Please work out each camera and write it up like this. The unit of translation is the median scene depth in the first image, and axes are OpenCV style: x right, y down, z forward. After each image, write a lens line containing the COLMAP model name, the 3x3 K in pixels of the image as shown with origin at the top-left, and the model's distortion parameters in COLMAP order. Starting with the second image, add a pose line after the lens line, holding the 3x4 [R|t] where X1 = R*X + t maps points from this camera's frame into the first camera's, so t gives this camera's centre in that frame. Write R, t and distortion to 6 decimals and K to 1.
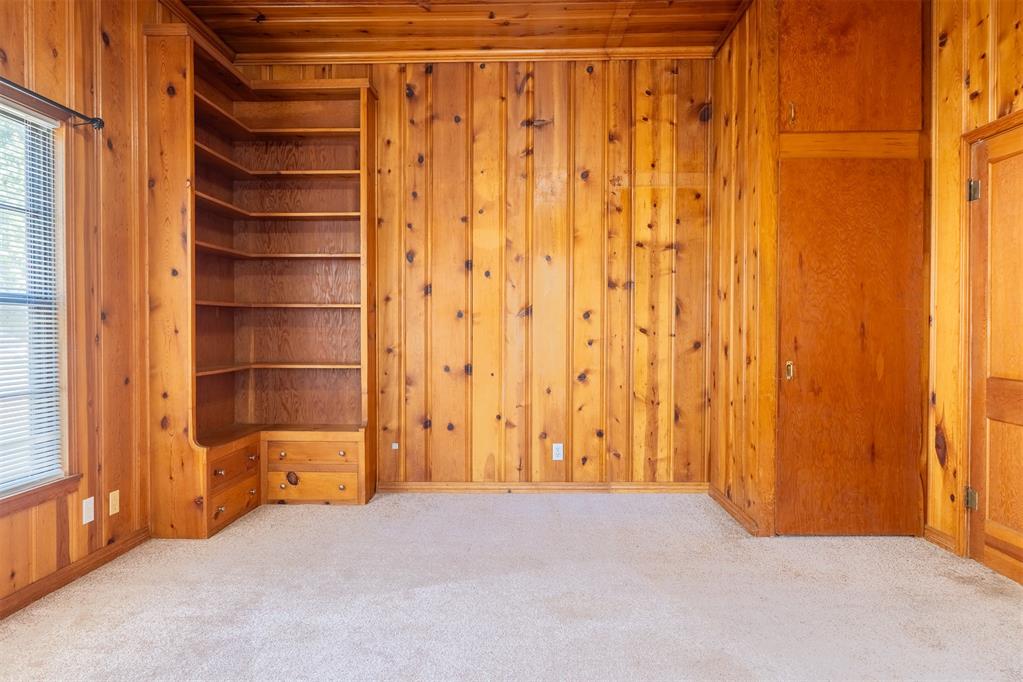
lens RADIAL K [[641.7, 0, 507.7], [0, 641.7, 336.8], [0, 0, 1]] dist [0.000357, -0.006896]
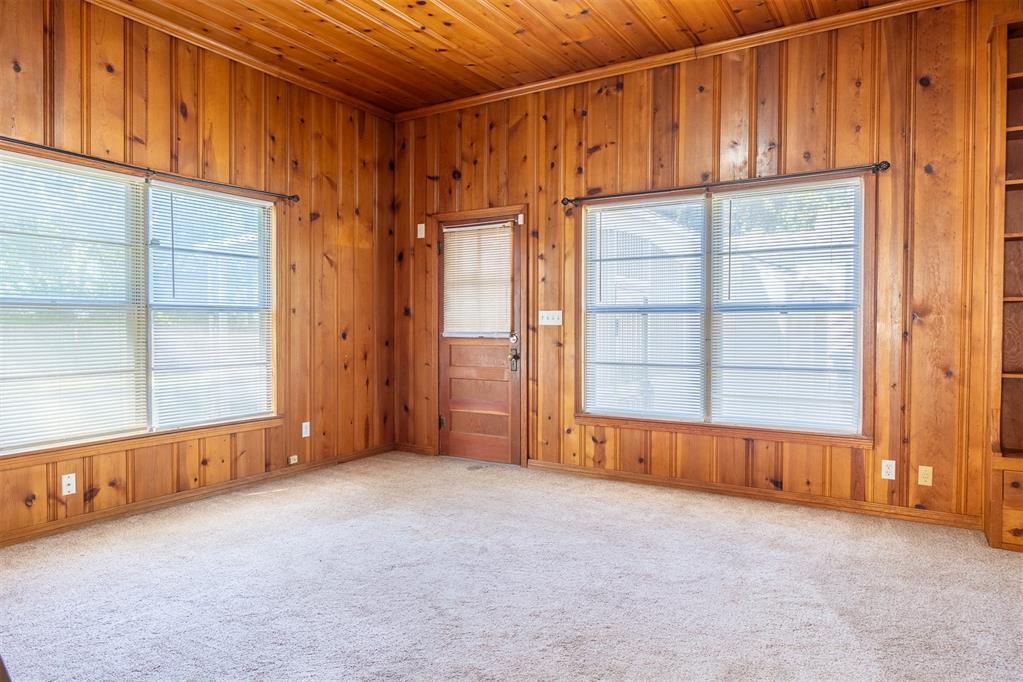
lens RADIAL K [[641.7, 0, 507.5], [0, 641.7, 338.1], [0, 0, 1]] dist [0.000357, -0.006896]
pose [[-0.499971, 0.023740, -0.865716, 0.836125], [-0.005150, 0.999525, 0.030383, -0.025772], [0.866027, 0.019649, -0.499612, 0.992276]]
